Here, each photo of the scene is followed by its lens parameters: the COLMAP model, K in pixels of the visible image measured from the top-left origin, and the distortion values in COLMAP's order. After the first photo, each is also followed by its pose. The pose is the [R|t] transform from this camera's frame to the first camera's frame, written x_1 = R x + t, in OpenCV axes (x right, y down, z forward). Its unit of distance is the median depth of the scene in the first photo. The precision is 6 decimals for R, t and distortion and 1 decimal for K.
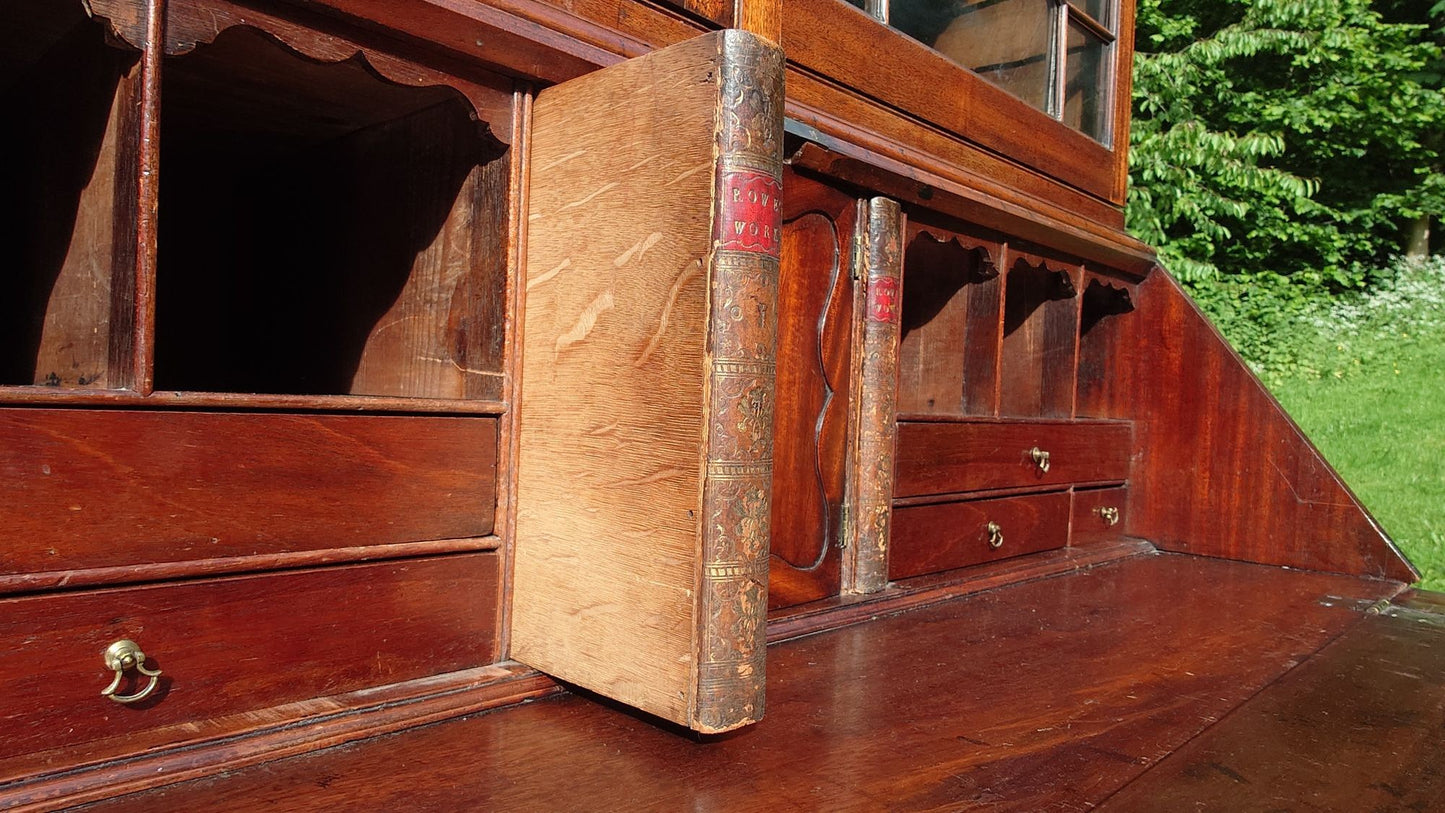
lens RADIAL K [[949.0, 0, 728.4], [0, 949.0, 404.6], [0, 0, 1]] dist [-0.006933, 0.010587]
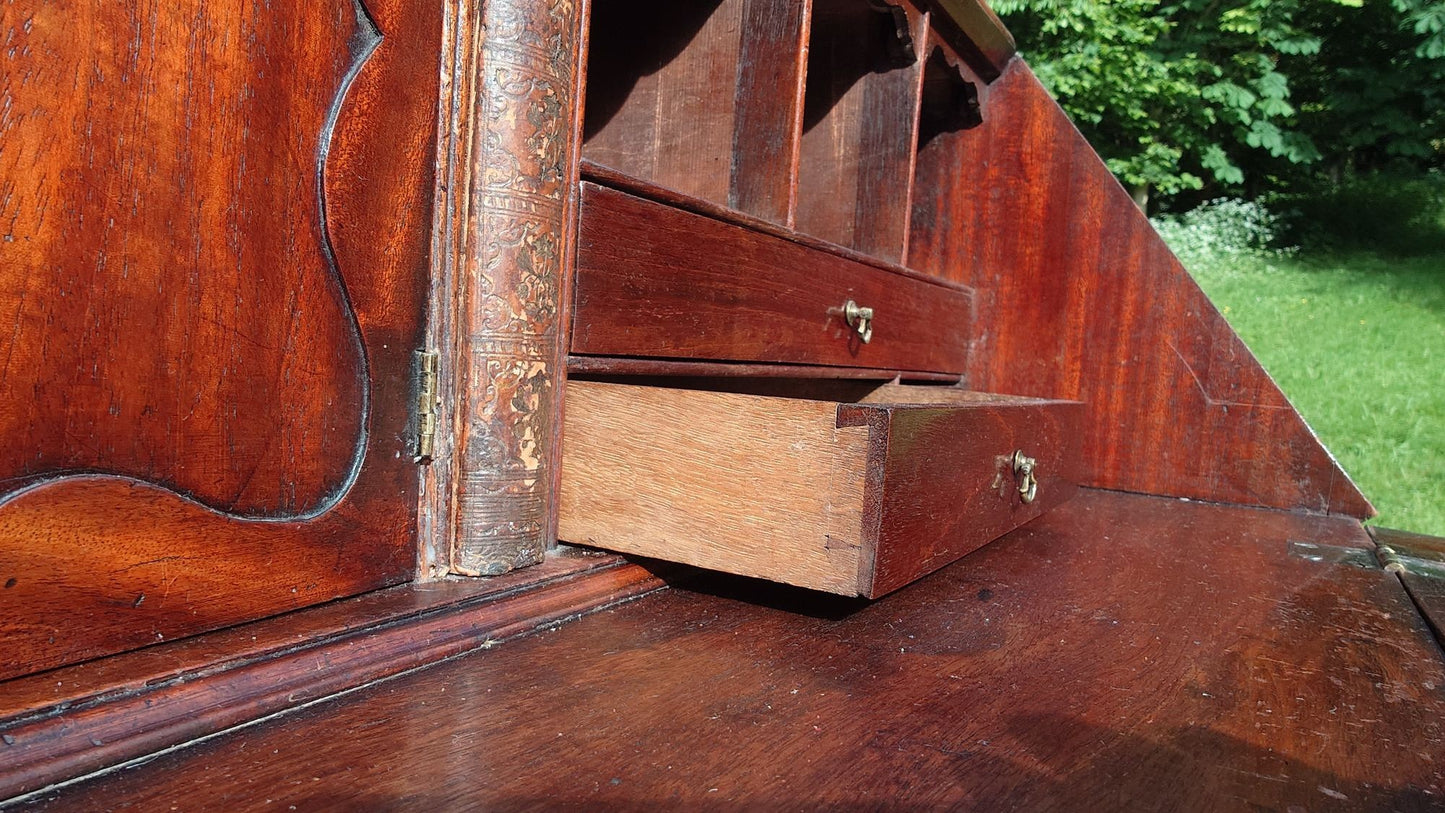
lens RADIAL K [[954.4, 0, 724.1], [0, 954.4, 407.6], [0, 0, 1]] dist [0.005031, 0.001000]
pose [[0.972656, 0.006651, 0.232153, 0.104655], [-0.021205, 0.997958, 0.060254, 0.071278], [-0.231278, -0.063529, 0.970811, 0.412254]]
